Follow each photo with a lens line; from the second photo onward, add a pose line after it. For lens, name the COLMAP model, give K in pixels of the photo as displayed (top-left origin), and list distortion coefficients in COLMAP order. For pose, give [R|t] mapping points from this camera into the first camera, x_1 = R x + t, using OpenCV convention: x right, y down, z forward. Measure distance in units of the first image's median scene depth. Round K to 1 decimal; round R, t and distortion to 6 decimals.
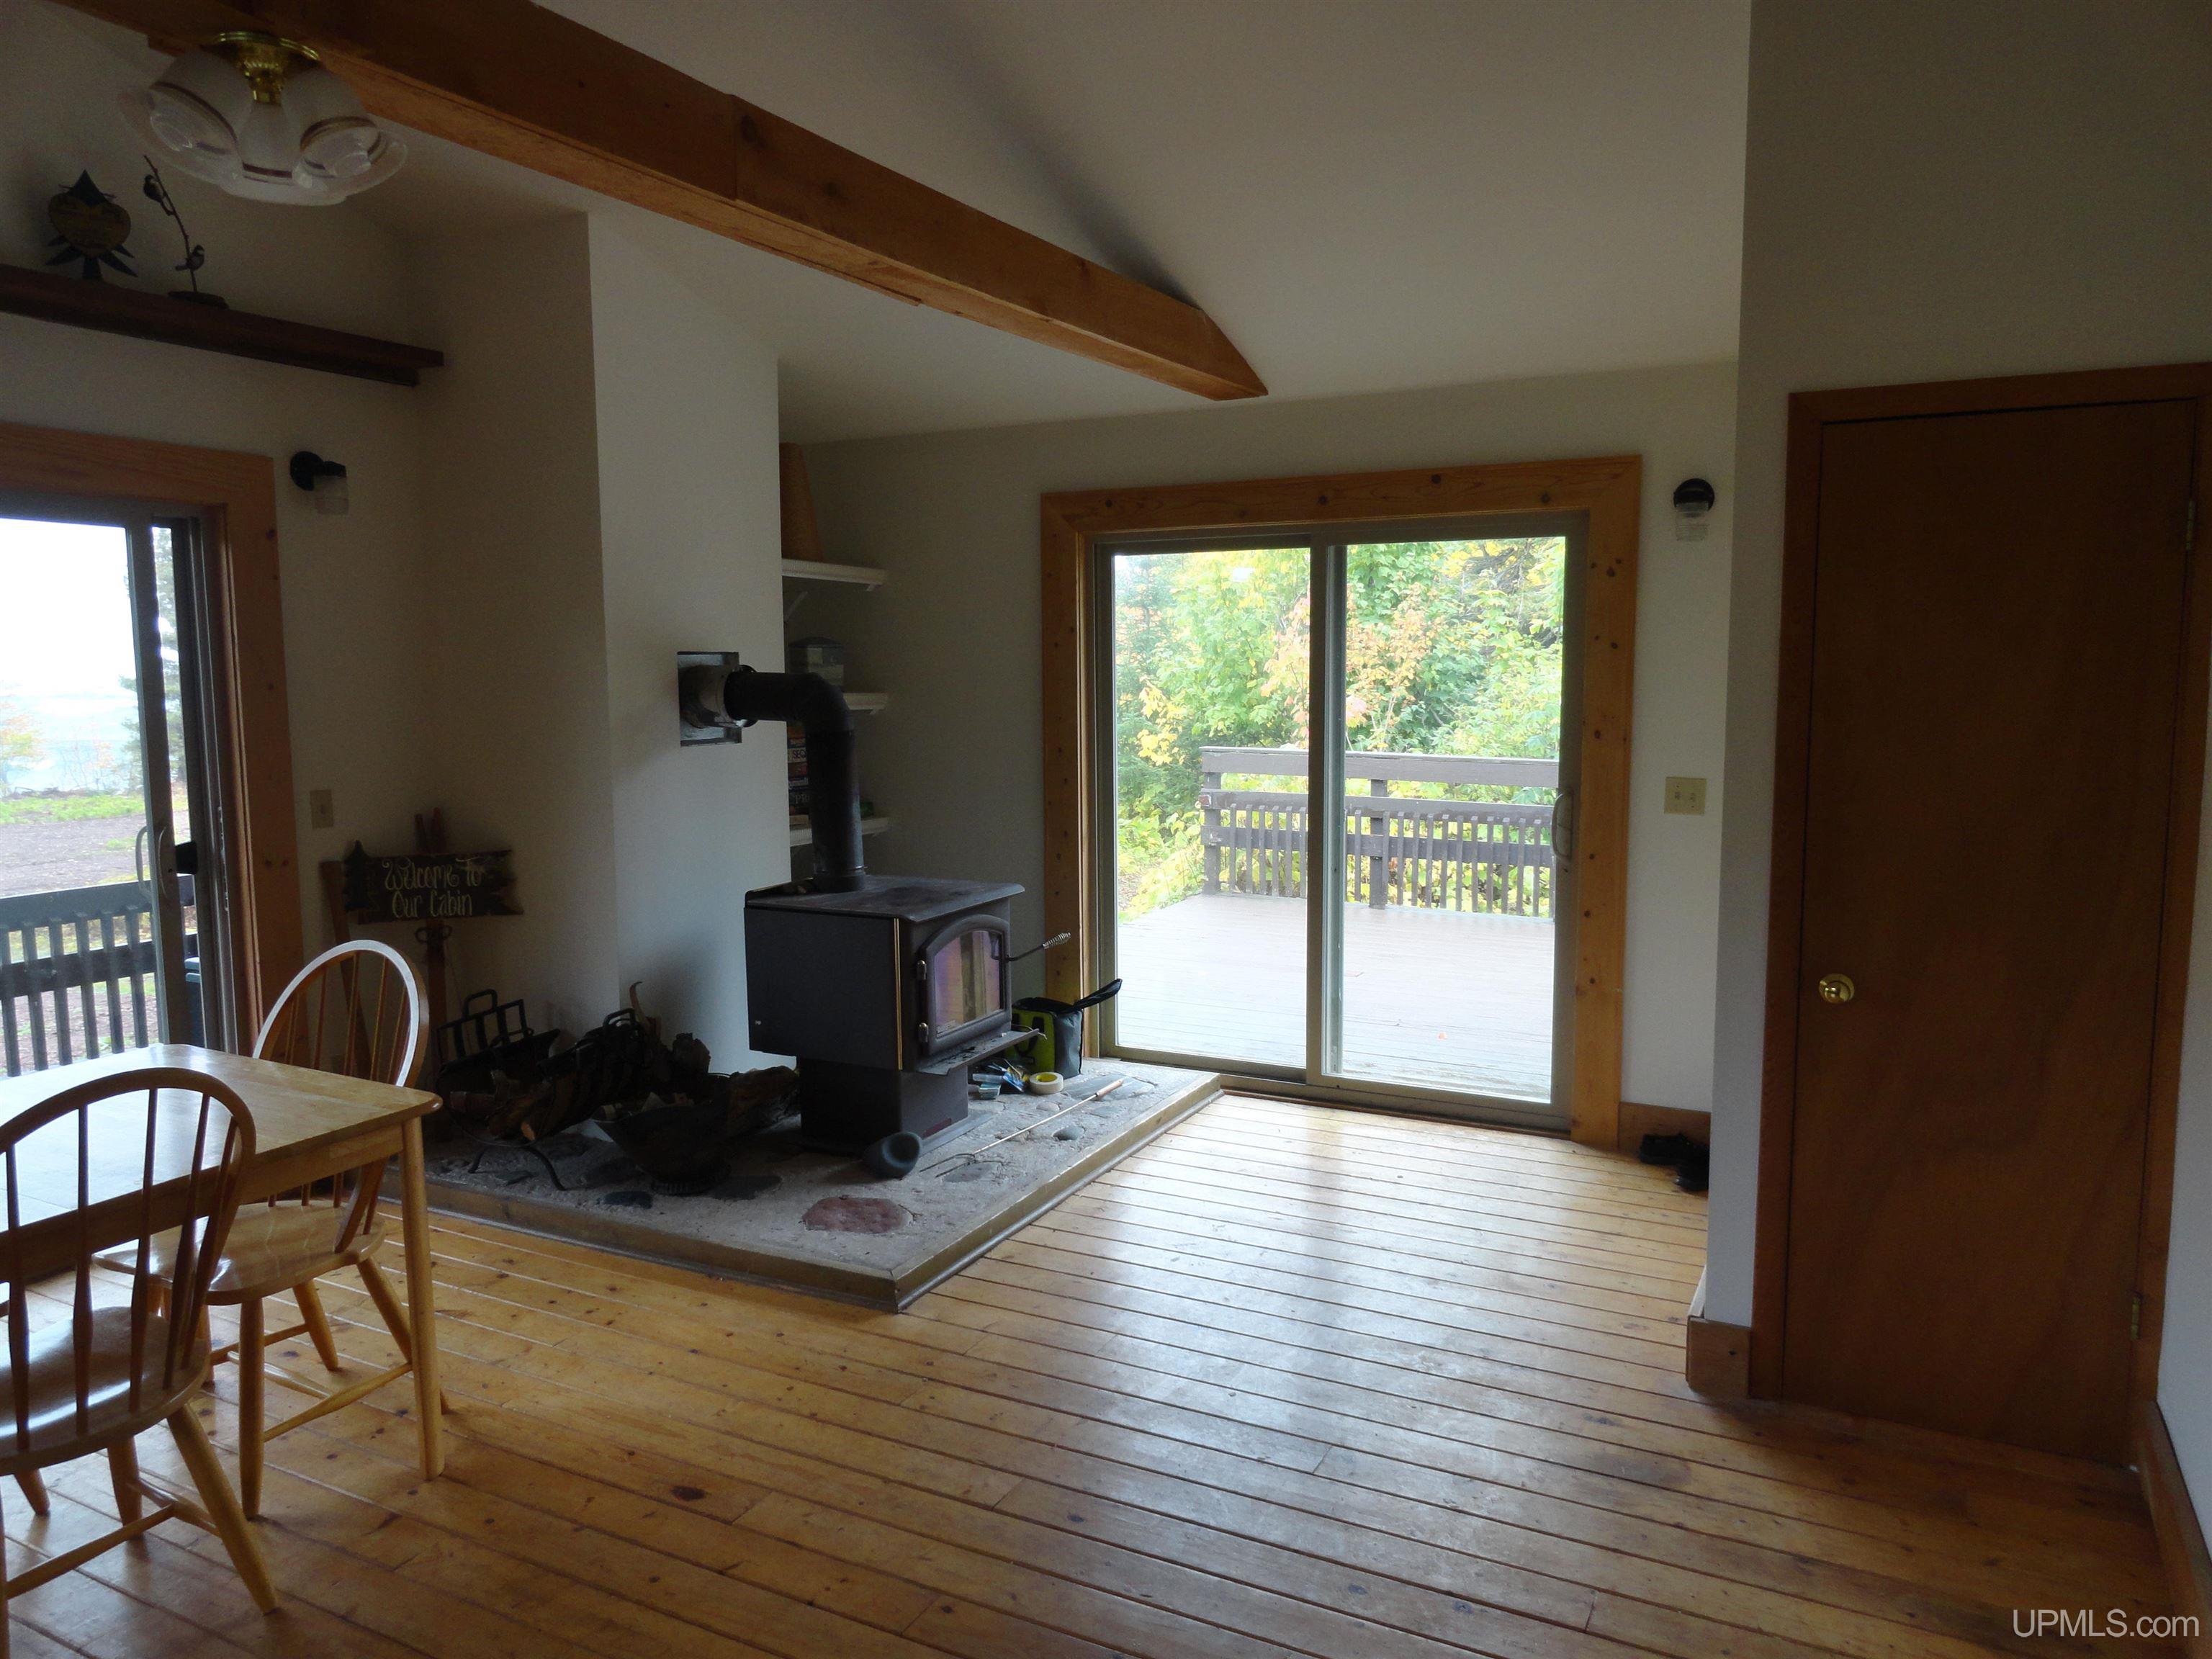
lens RADIAL K [[1514.9, 0, 1111.2], [0, 1514.9, 828.8], [0, 0, 1]] dist [-0.003277, 0.000807]
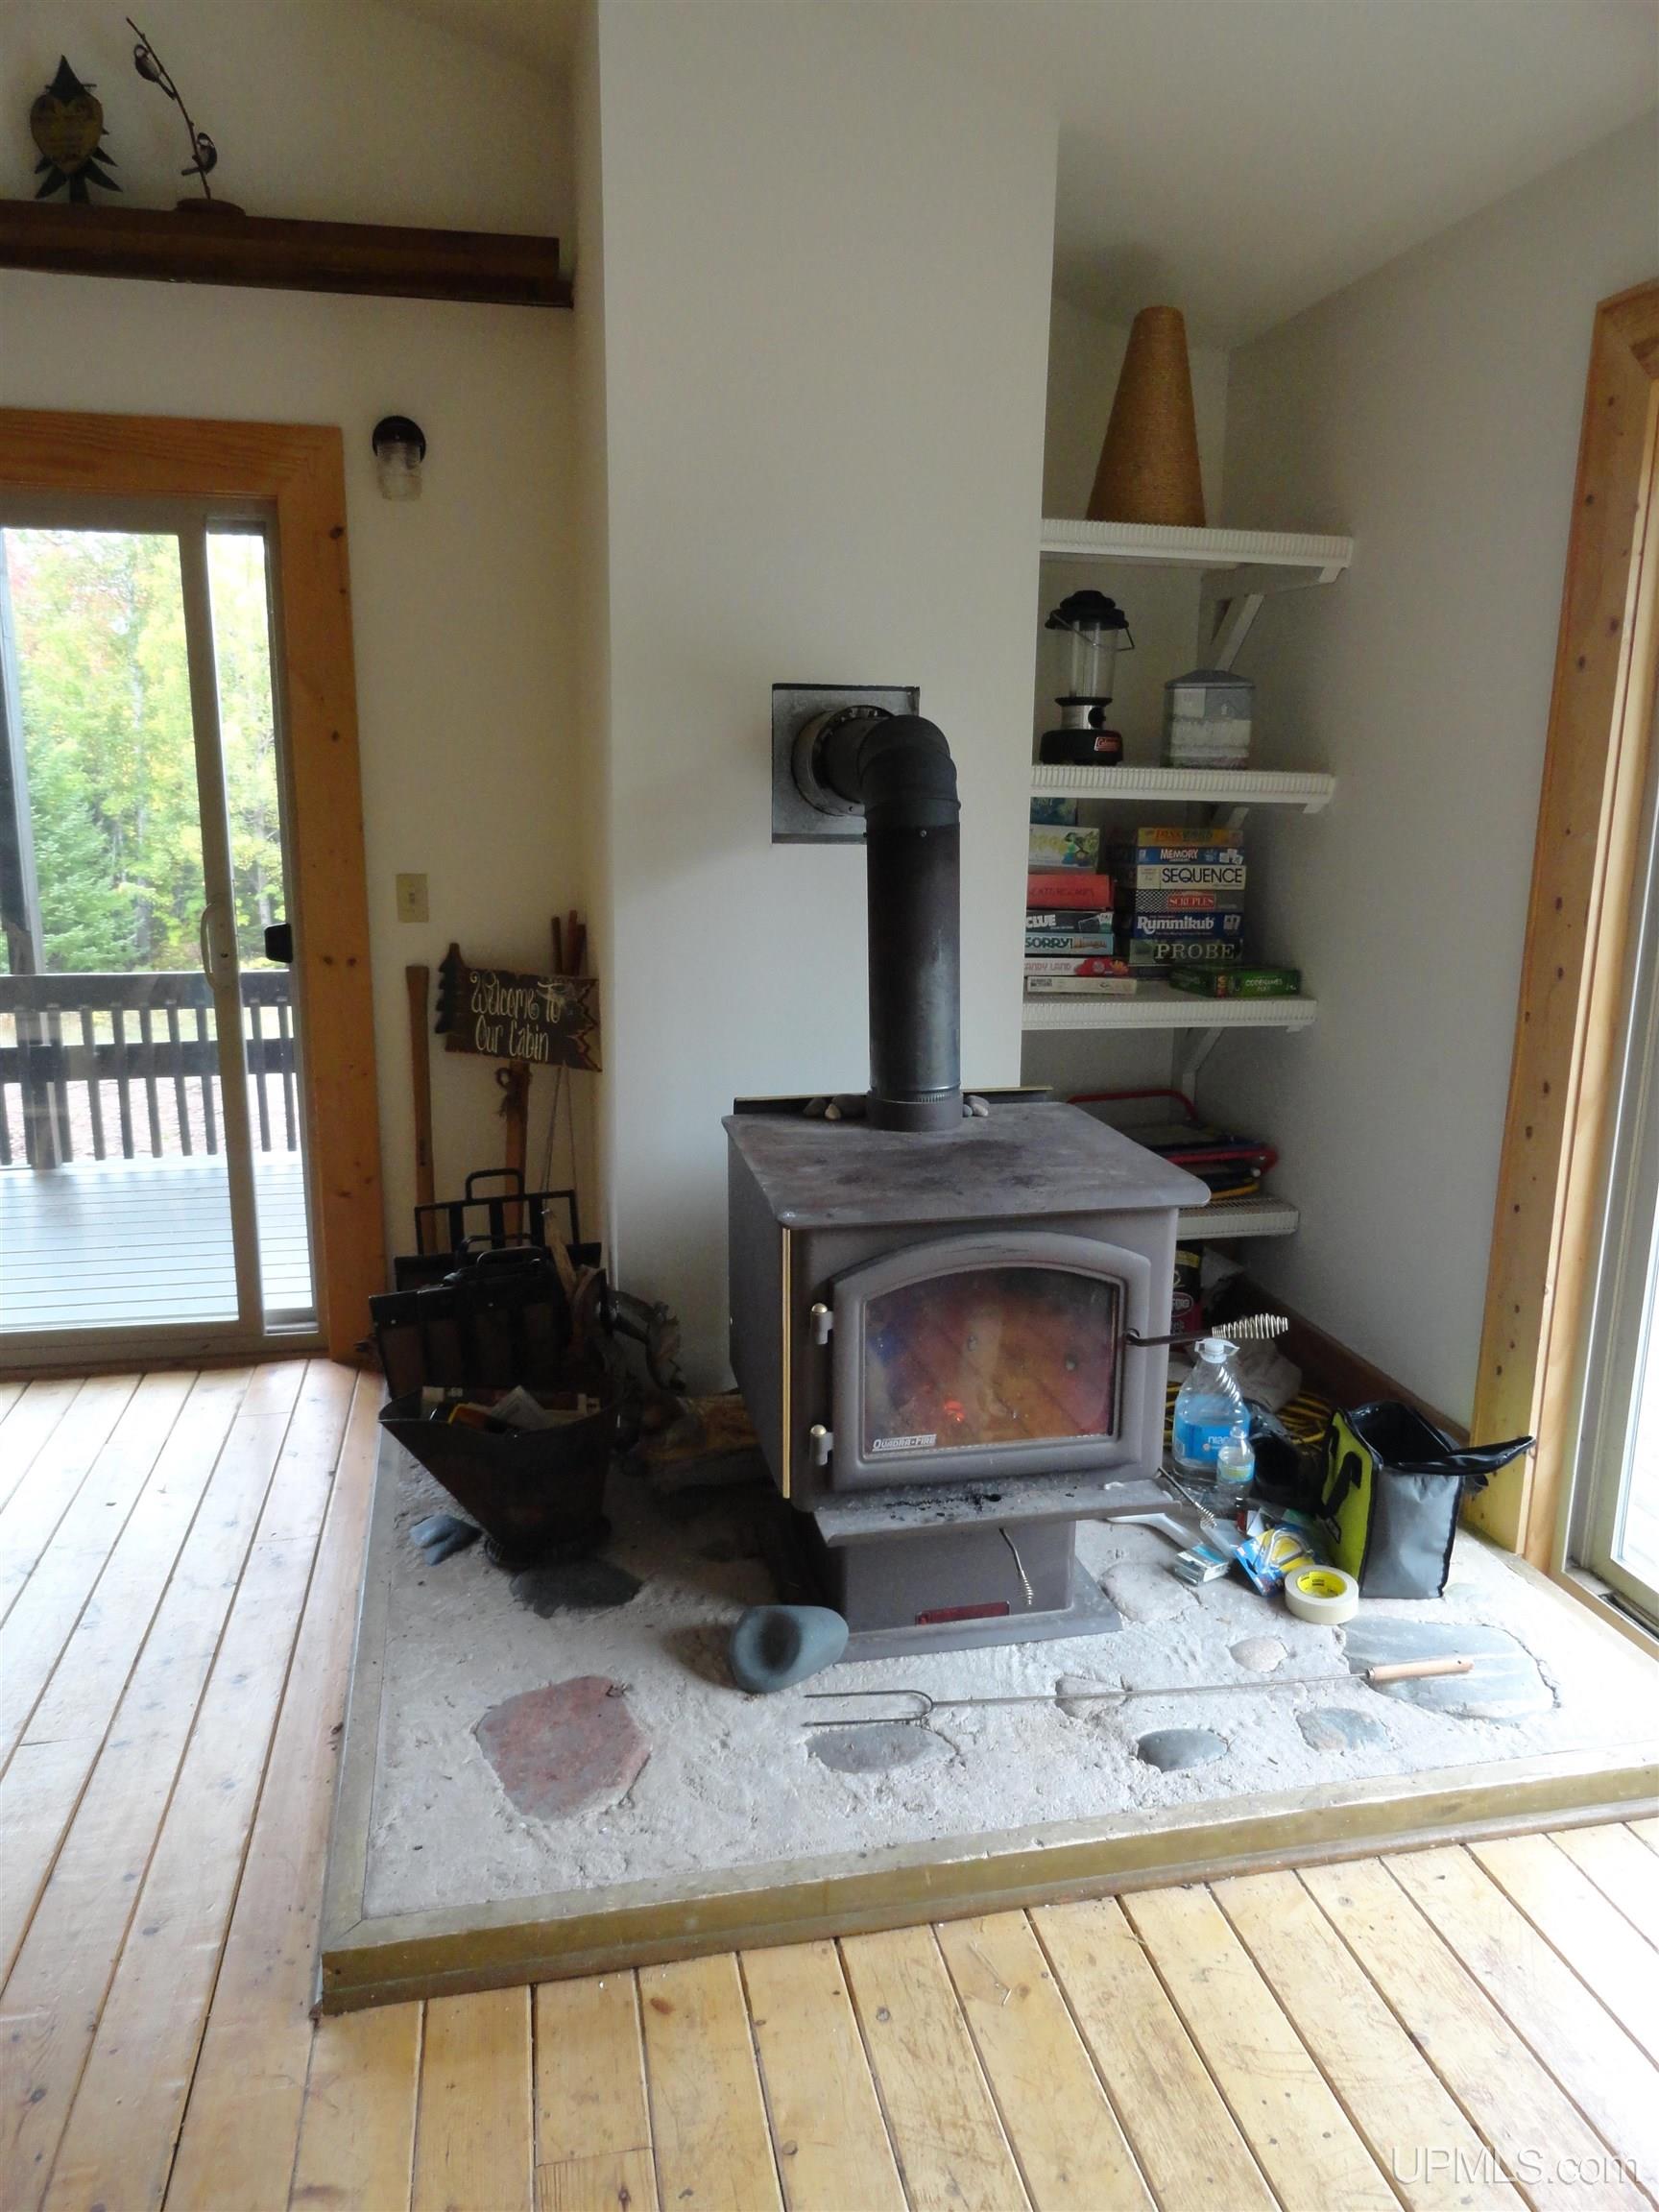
lens RADIAL K [[1540.2, 0, 781.4], [0, 1540.2, 1107.0], [0, 0, 1]] dist [-0.002232, 0.001707]
pose [[0.623728, 0.182214, -0.760106, 0.234954], [-0.099062, 0.983035, 0.154367, -0.051698], [0.775339, -0.020985, 0.631197, 0.684366]]
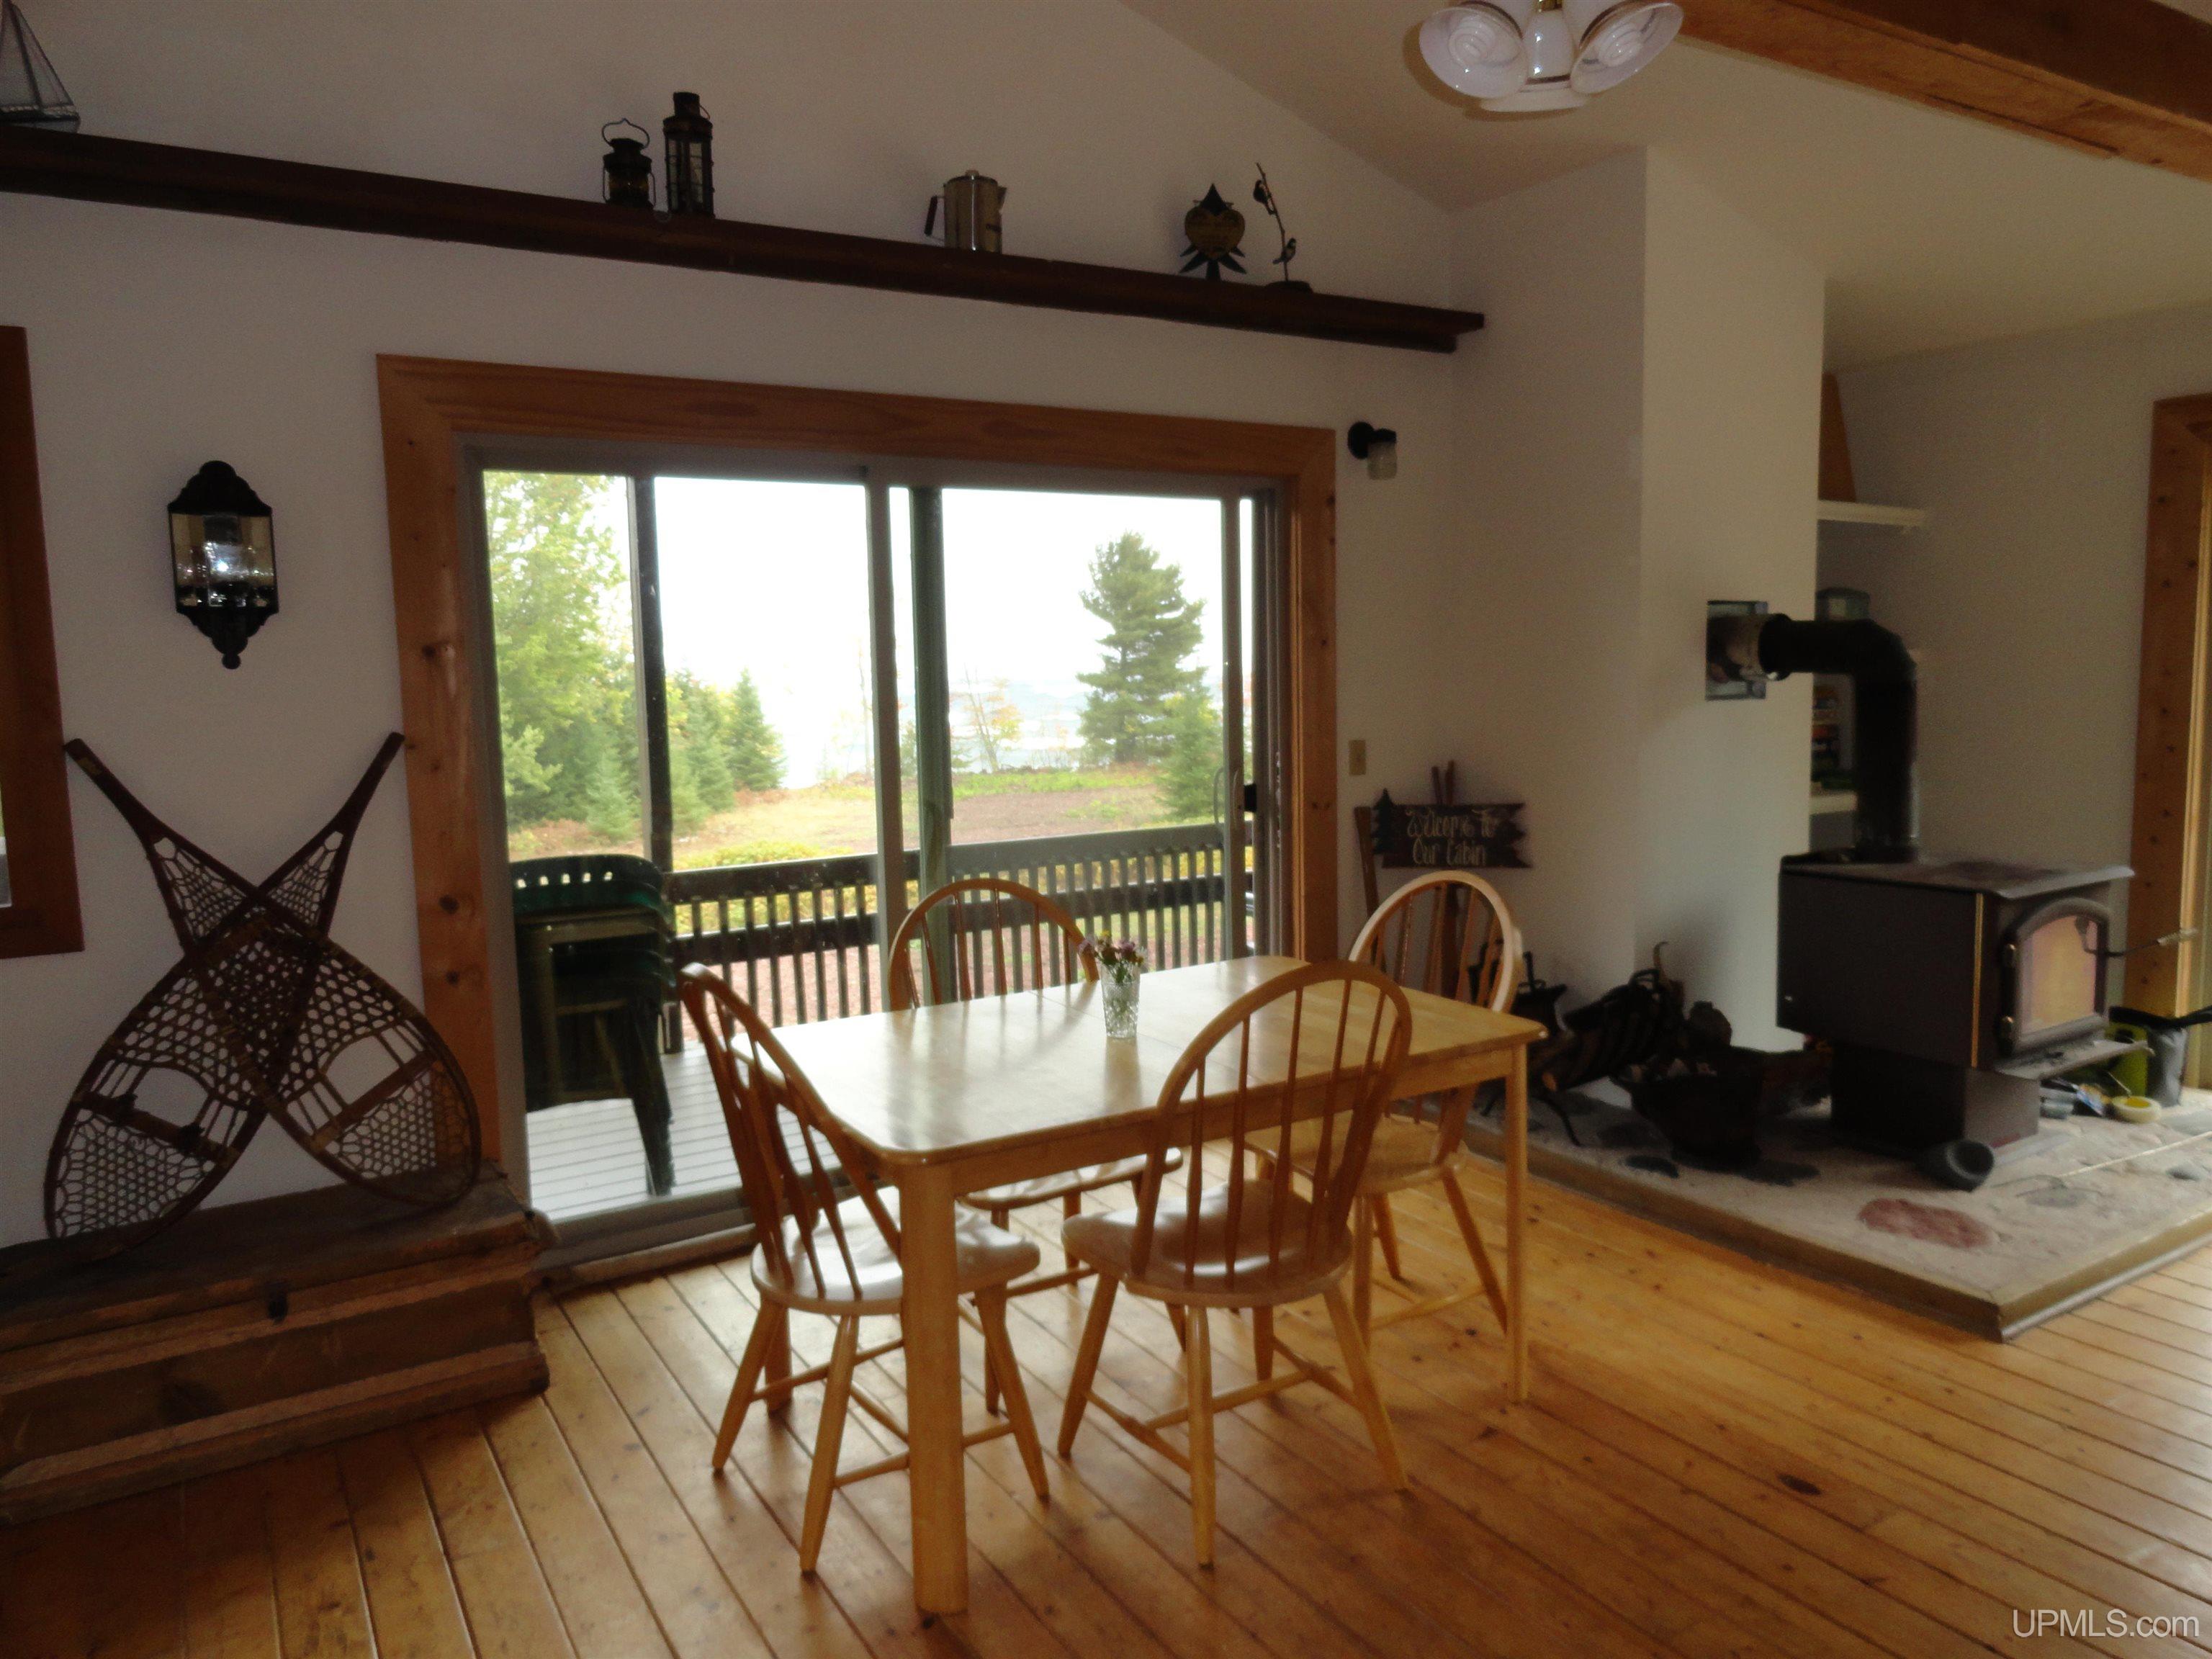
lens RADIAL K [[1514.9, 0, 1111.2], [0, 1514.9, 828.8], [0, 0, 1]] dist [-0.003277, 0.000807]
pose [[0.850875, 0.043052, -0.523601, -0.113625], [-0.040405, 0.999047, 0.016485, 0.028092], [0.523812, 0.007129, 0.851804, -0.002921]]
